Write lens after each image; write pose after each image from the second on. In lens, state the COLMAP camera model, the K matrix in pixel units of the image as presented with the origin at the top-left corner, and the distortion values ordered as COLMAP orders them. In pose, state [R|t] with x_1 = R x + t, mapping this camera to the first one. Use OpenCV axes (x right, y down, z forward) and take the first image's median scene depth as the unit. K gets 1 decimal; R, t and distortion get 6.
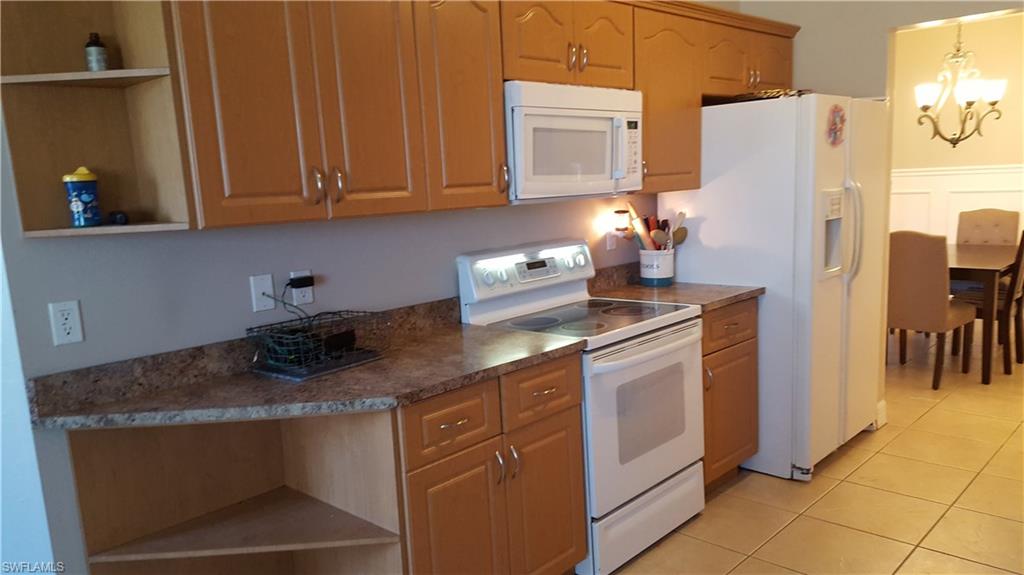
lens RADIAL K [[761.7, 0, 511.8], [0, 761.7, 295.2], [0, 0, 1]] dist [0.009439, 0.002051]
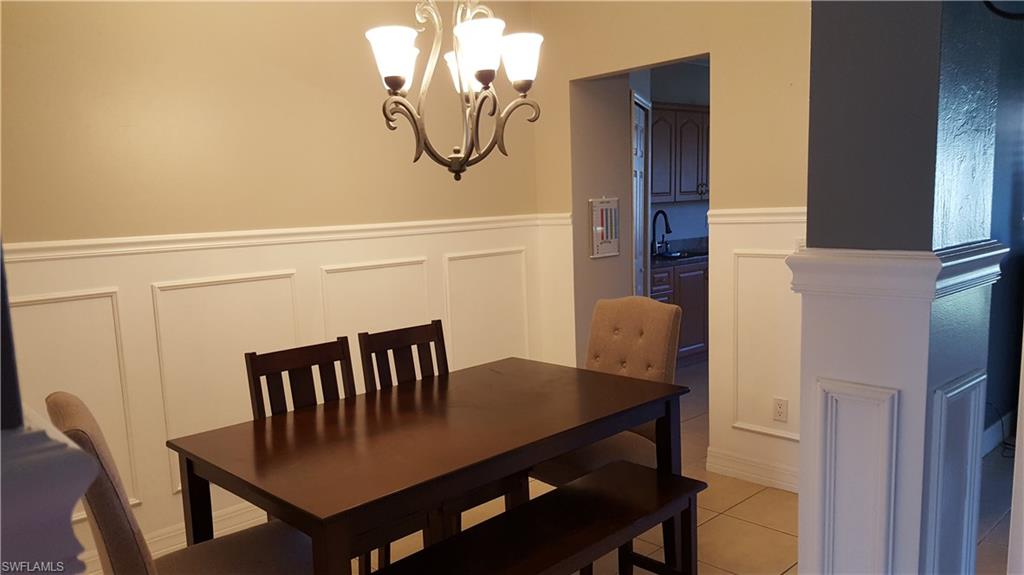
lens RADIAL K [[761.7, 0, 513.5], [0, 761.7, 288.5], [0, 0, 1]] dist [0.009439, 0.002051]
pose [[0.814679, -0.052633, 0.577519, 0.341640], [0.080217, 0.996527, -0.022340, -0.116114], [-0.574337, 0.064527, 0.816072, 0.618526]]
